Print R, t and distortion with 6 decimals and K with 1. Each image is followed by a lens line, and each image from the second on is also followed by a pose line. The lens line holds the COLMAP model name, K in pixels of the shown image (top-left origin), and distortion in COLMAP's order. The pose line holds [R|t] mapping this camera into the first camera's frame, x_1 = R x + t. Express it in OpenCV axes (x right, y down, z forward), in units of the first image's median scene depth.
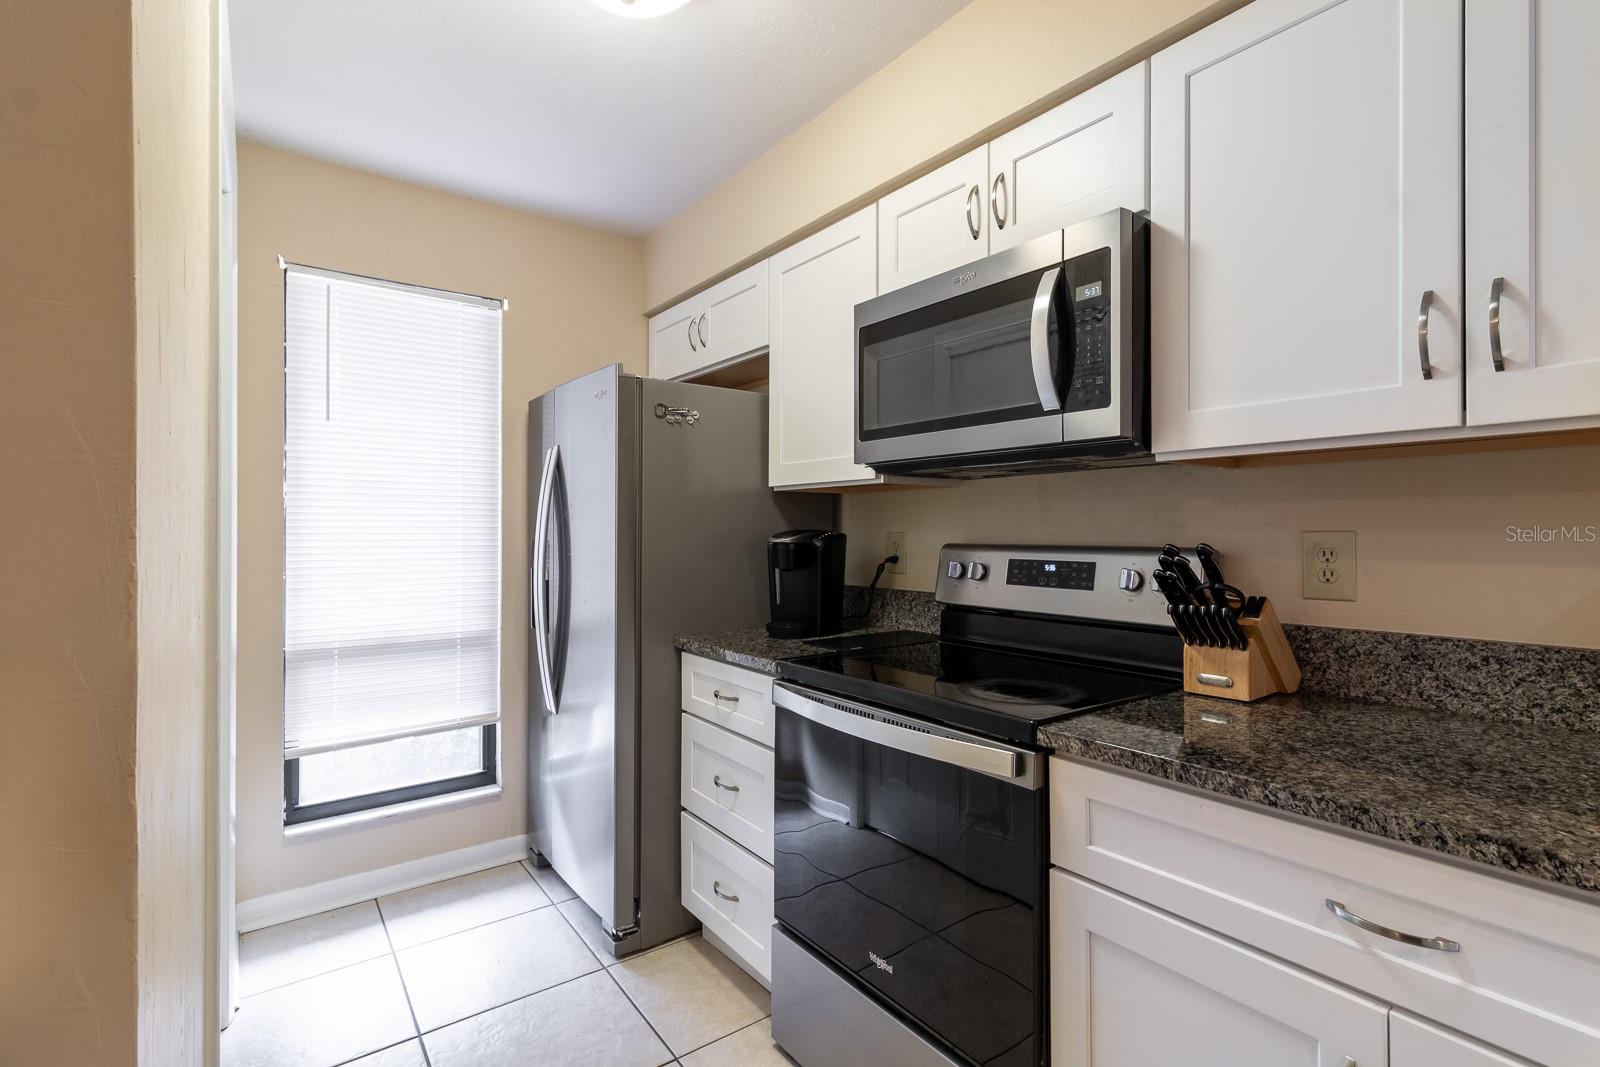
lens RADIAL K [[764.1, 0, 825.6], [0, 764.1, 525.0], [0, 0, 1]] dist [0.001216, 0.000901]
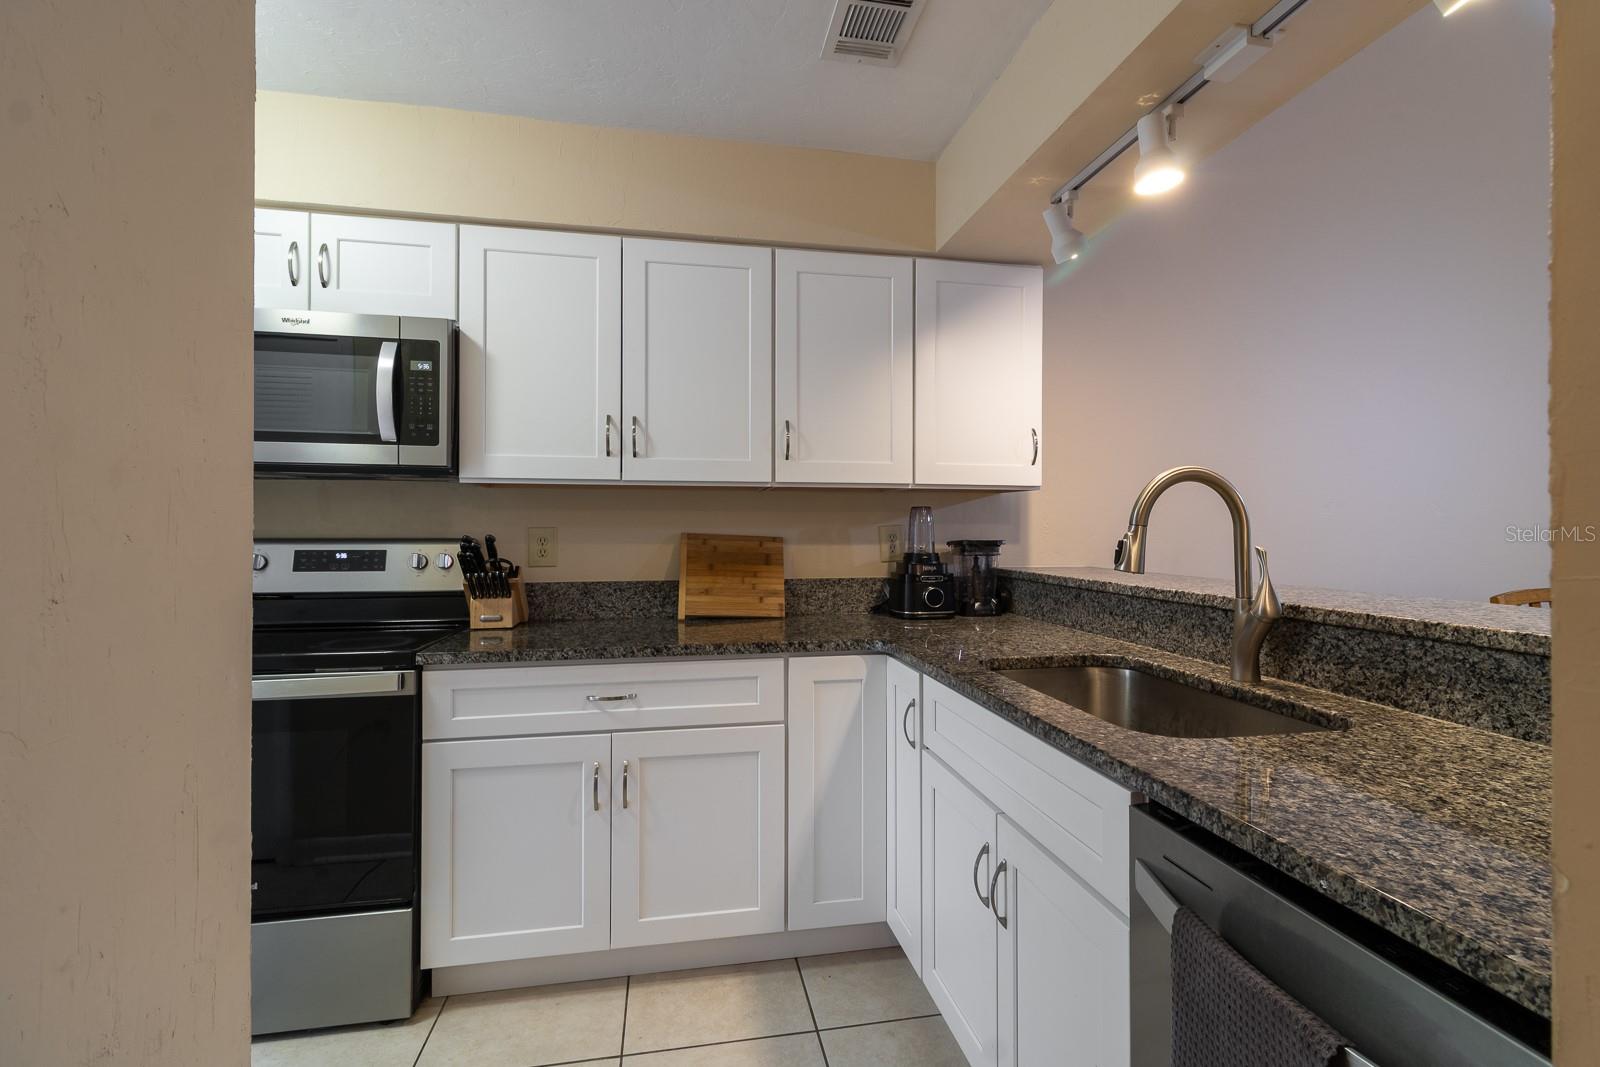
lens RADIAL K [[750.8, 0, 827.5], [0, 750.8, 527.1], [0, 0, 1]] dist [0.003162, 0.000427]
pose [[0.443649, 0.003676, 0.896193, -0.464394], [-0.011097, 0.999937, 0.001391, -0.002163], [-0.896132, -0.010562, 0.443662, -0.271235]]
